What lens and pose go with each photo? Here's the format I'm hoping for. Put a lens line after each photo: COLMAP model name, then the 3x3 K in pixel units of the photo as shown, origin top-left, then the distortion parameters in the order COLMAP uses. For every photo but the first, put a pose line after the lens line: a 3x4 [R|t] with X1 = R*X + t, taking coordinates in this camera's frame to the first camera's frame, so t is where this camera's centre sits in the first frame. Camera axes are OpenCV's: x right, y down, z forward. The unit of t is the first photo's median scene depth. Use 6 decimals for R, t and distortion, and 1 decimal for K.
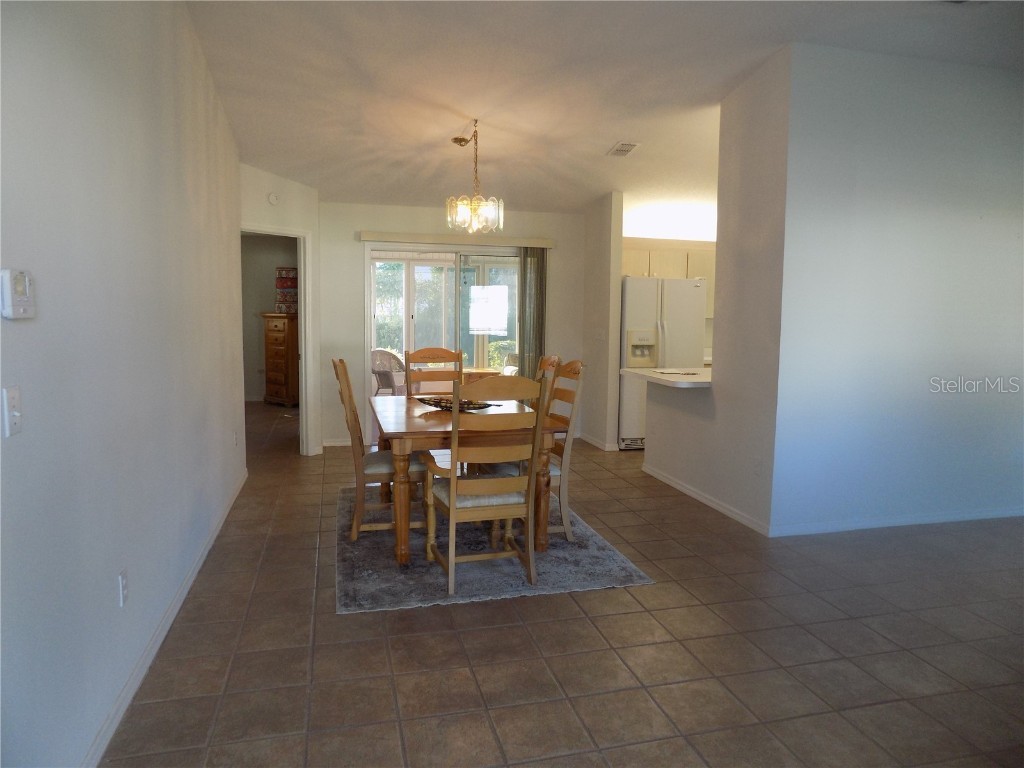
lens RADIAL K [[685.5, 0, 514.5], [0, 685.5, 375.6], [0, 0, 1]] dist [-0.079438, 0.074094]
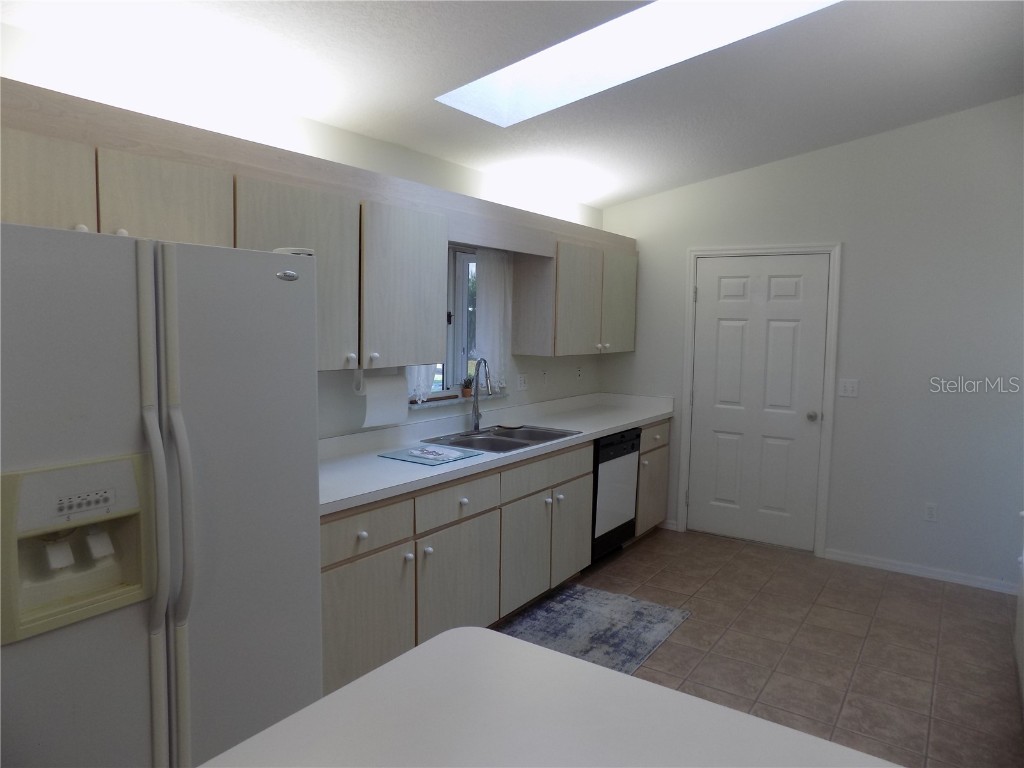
lens RADIAL K [[685.5, 0, 514.5], [0, 685.5, 375.6], [0, 0, 1]] dist [-0.079438, 0.074094]
pose [[0.751376, -0.047026, 0.658197, 0.150298], [0.055800, 0.998413, 0.007634, -0.087432], [-0.657511, 0.030991, 0.752807, 0.729172]]
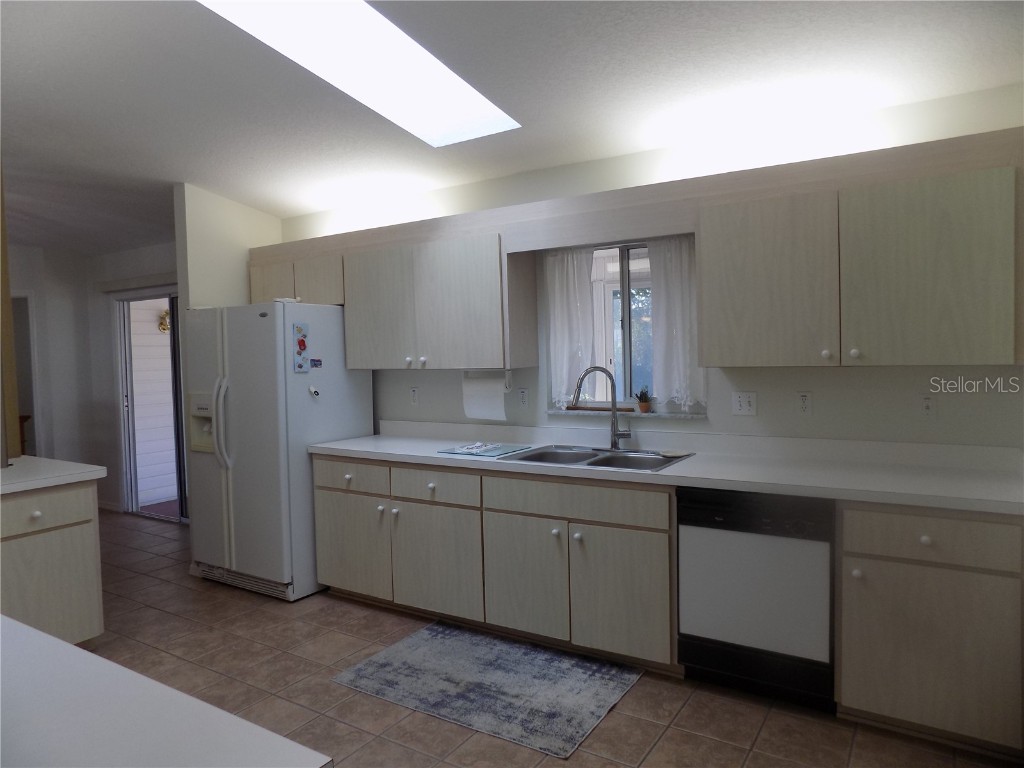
lens RADIAL K [[685.5, 0, 514.5], [0, 685.5, 375.6], [0, 0, 1]] dist [-0.079438, 0.074094]
pose [[0.682734, 0.004153, -0.730655, 0.821697], [-0.043376, 0.998451, -0.034857, -0.071891], [0.729378, 0.055491, 0.681857, 0.779648]]
